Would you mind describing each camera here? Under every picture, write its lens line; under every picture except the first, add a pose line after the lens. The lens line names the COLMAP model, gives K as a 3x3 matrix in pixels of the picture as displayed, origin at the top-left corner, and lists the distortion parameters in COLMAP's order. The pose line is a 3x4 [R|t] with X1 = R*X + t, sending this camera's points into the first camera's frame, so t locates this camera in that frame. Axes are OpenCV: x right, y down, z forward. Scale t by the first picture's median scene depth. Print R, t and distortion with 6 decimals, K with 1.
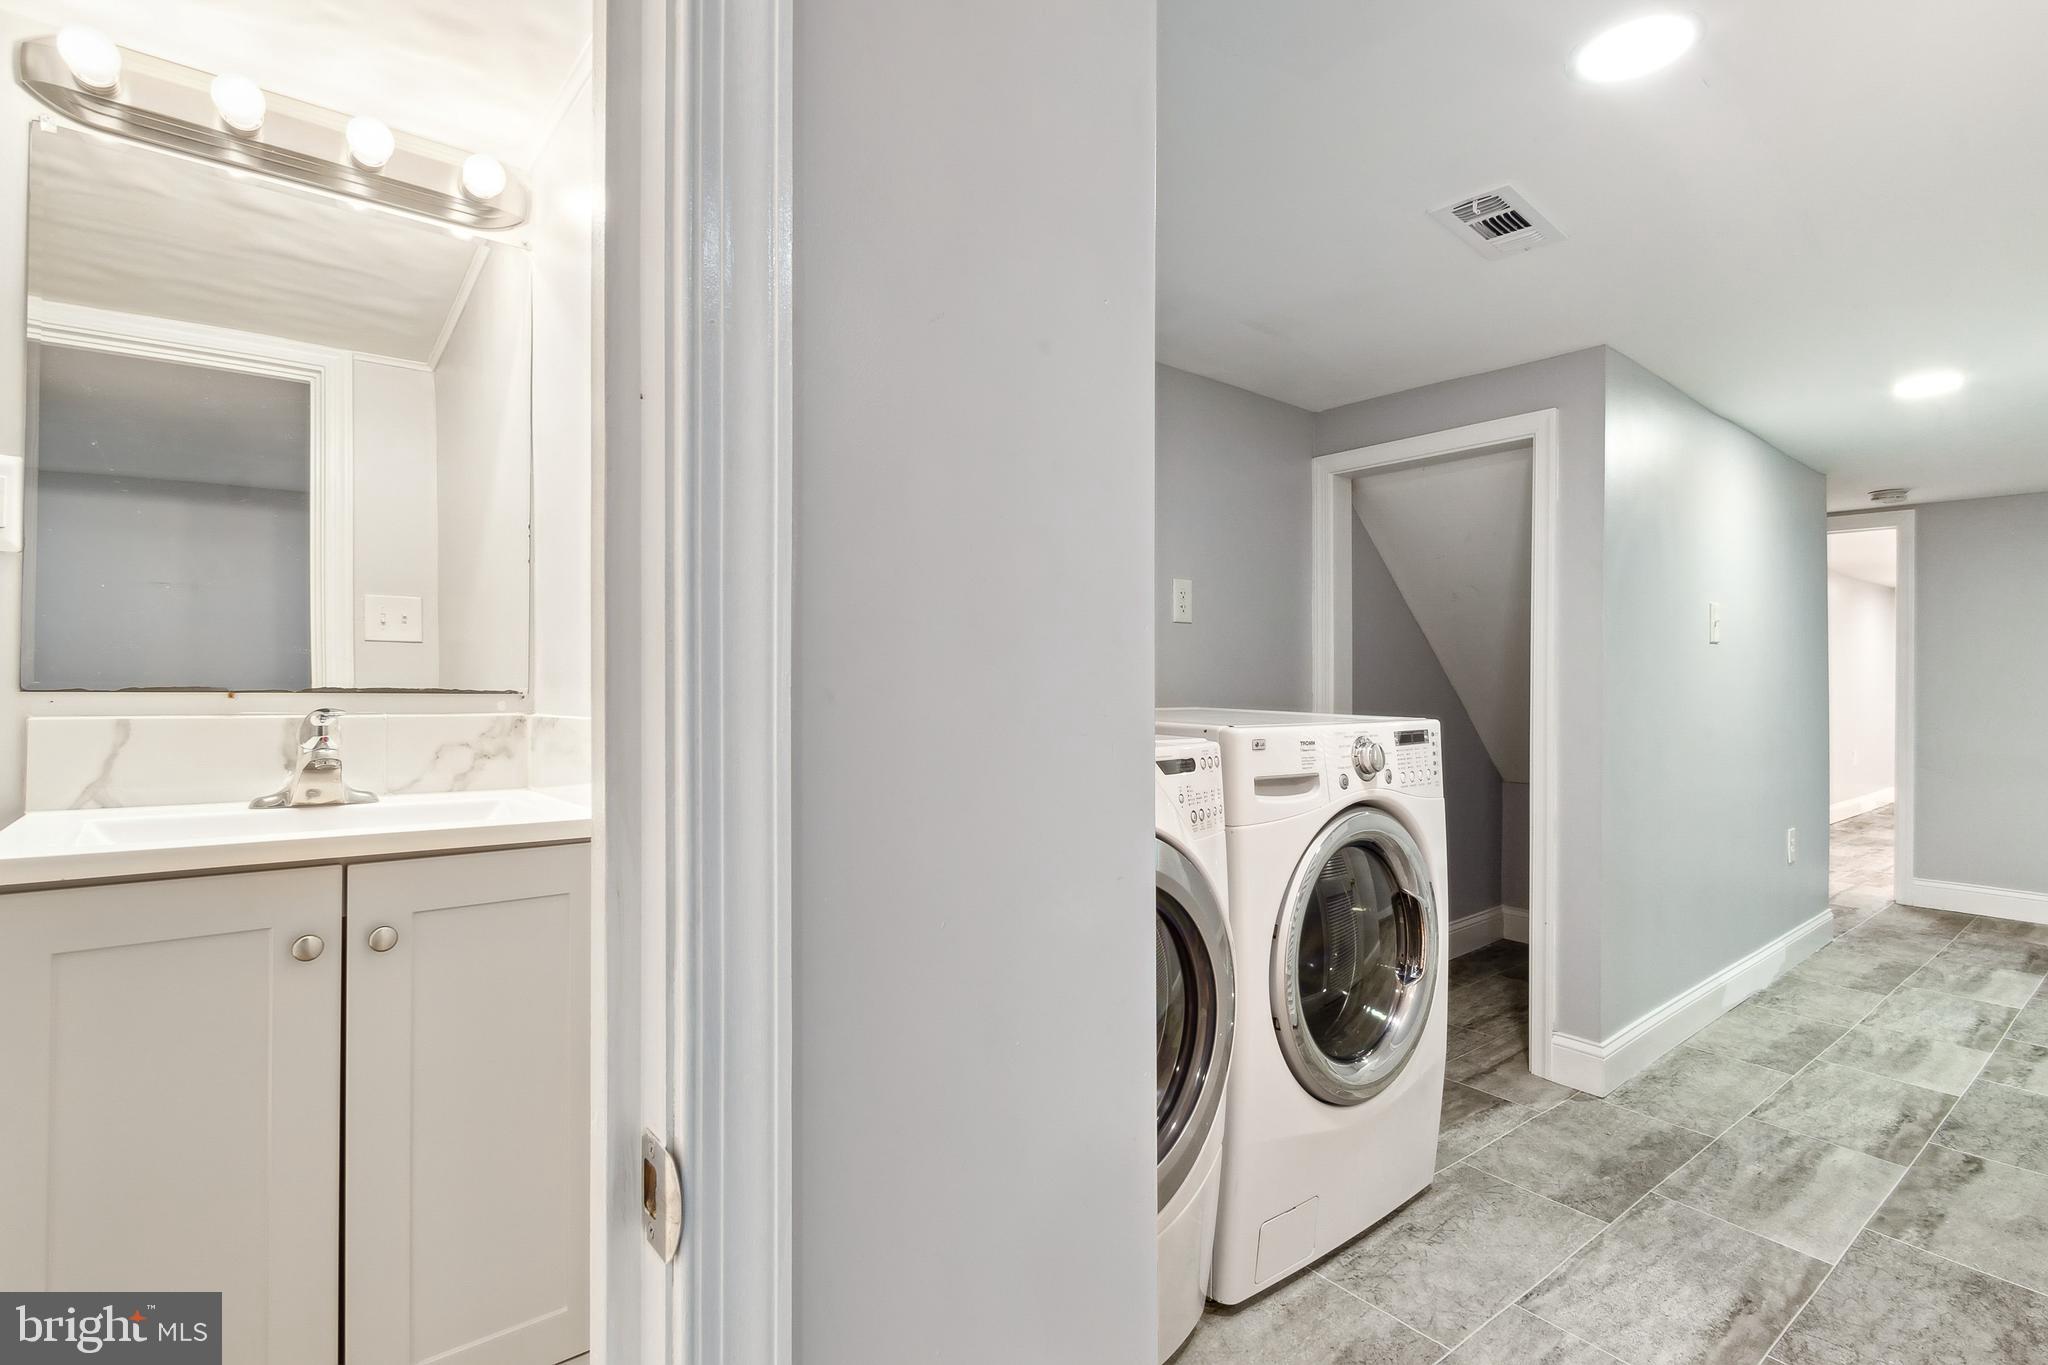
lens RADIAL K [[987.6, 0, 1024.3], [0, 987.6, 686.7], [0, 0, 1]] dist [0.001991, -0.001797]
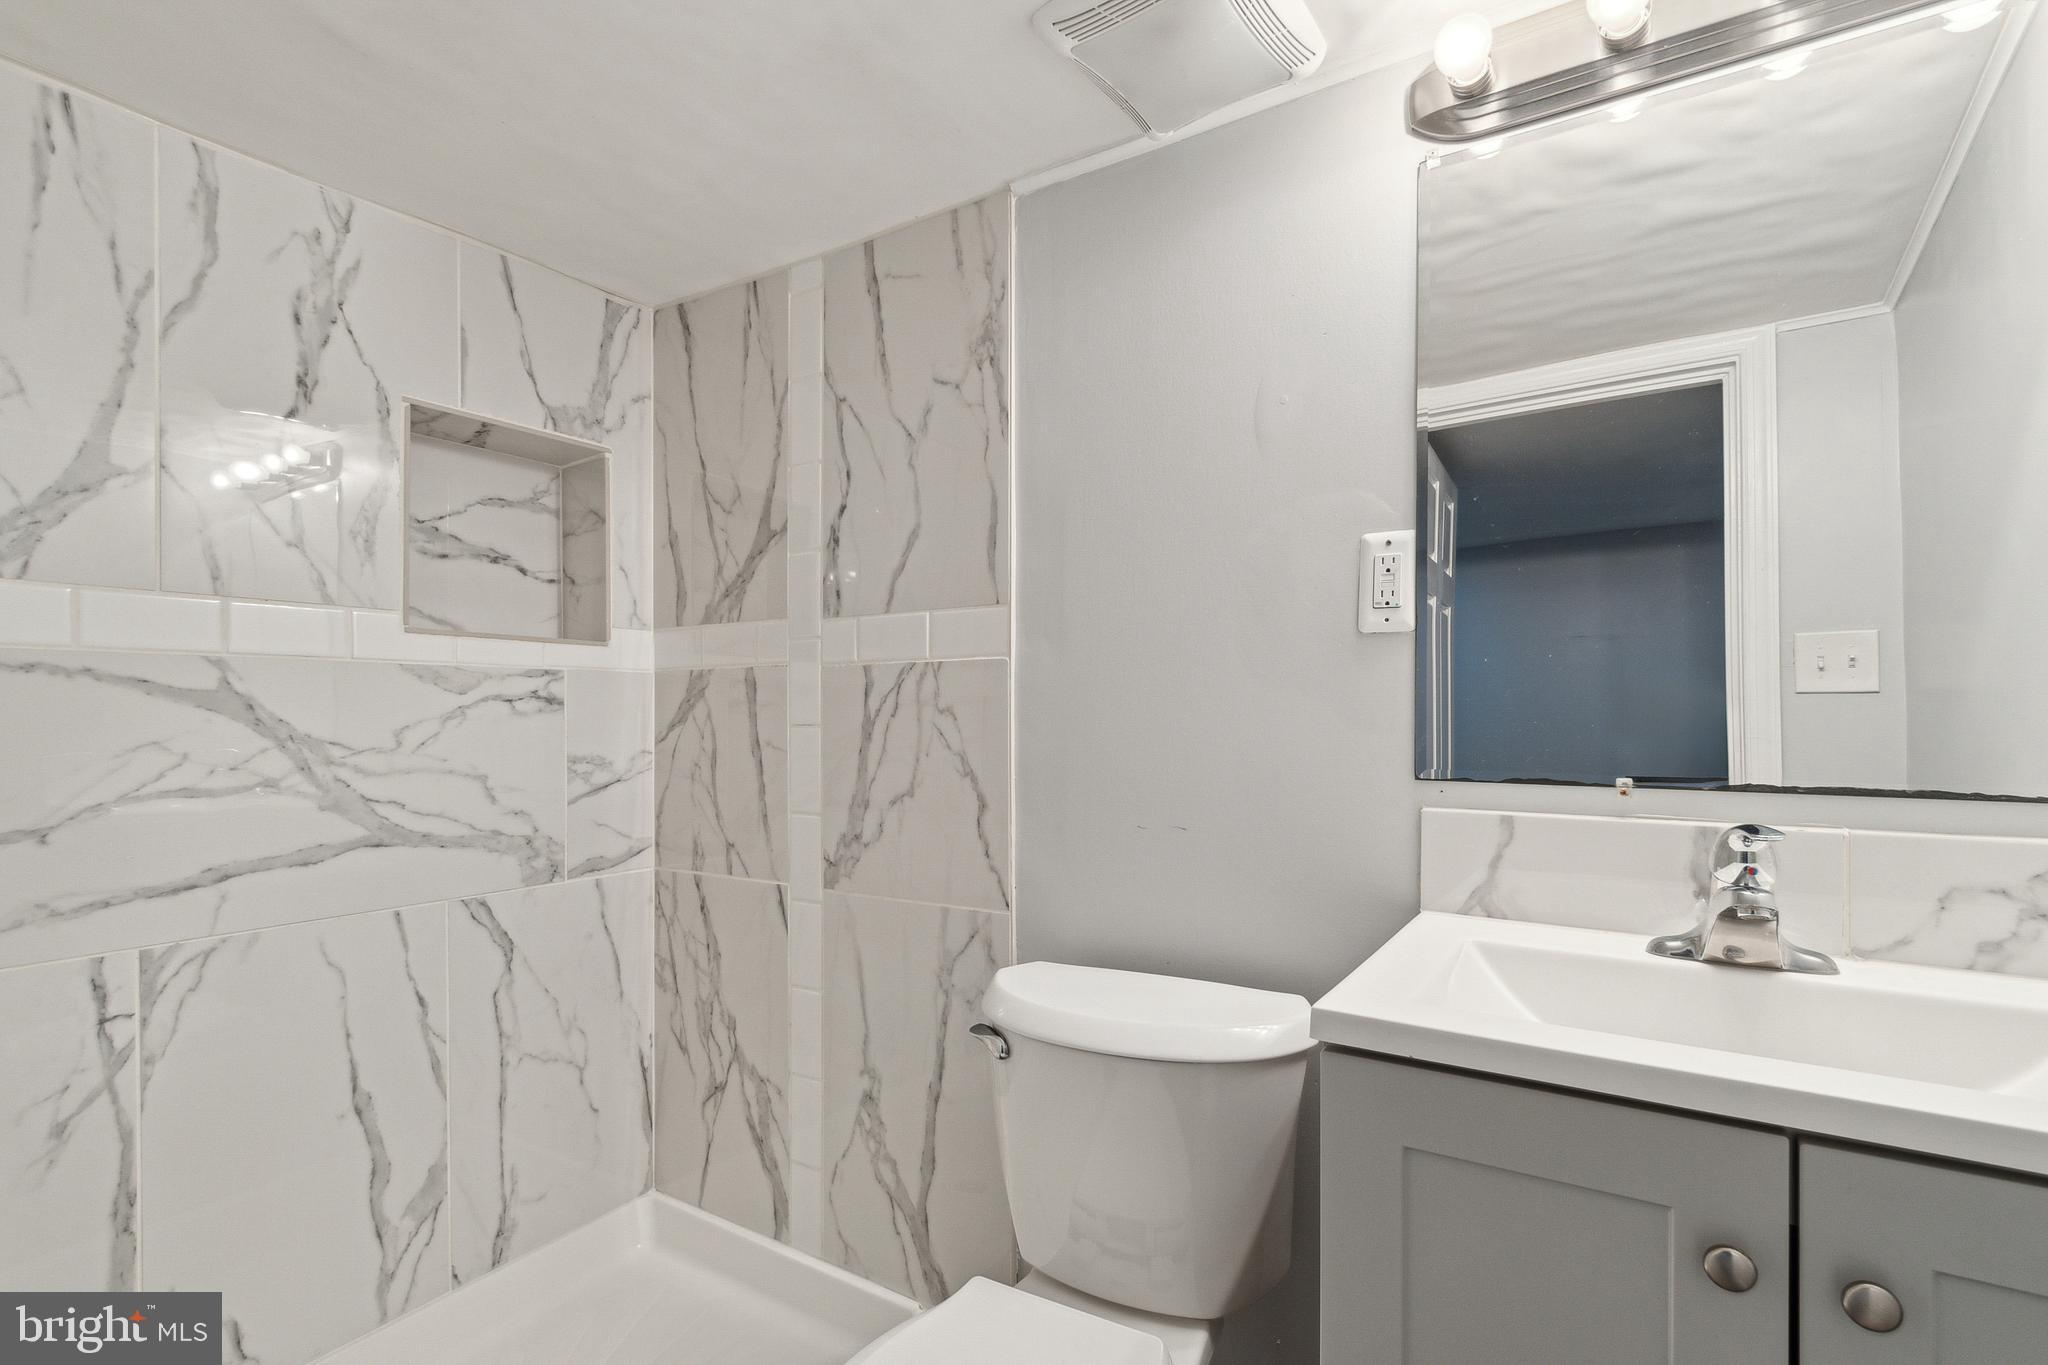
lens RADIAL K [[987.6, 0, 1020.5], [0, 987.6, 702.5], [0, 0, 1]] dist [0.001991, -0.001797]
pose [[0.319545, -0.017306, -0.947413, -0.236883], [0.000534, 0.999836, -0.018083, -0.047067], [0.947571, 0.005272, 0.319502, 0.326150]]
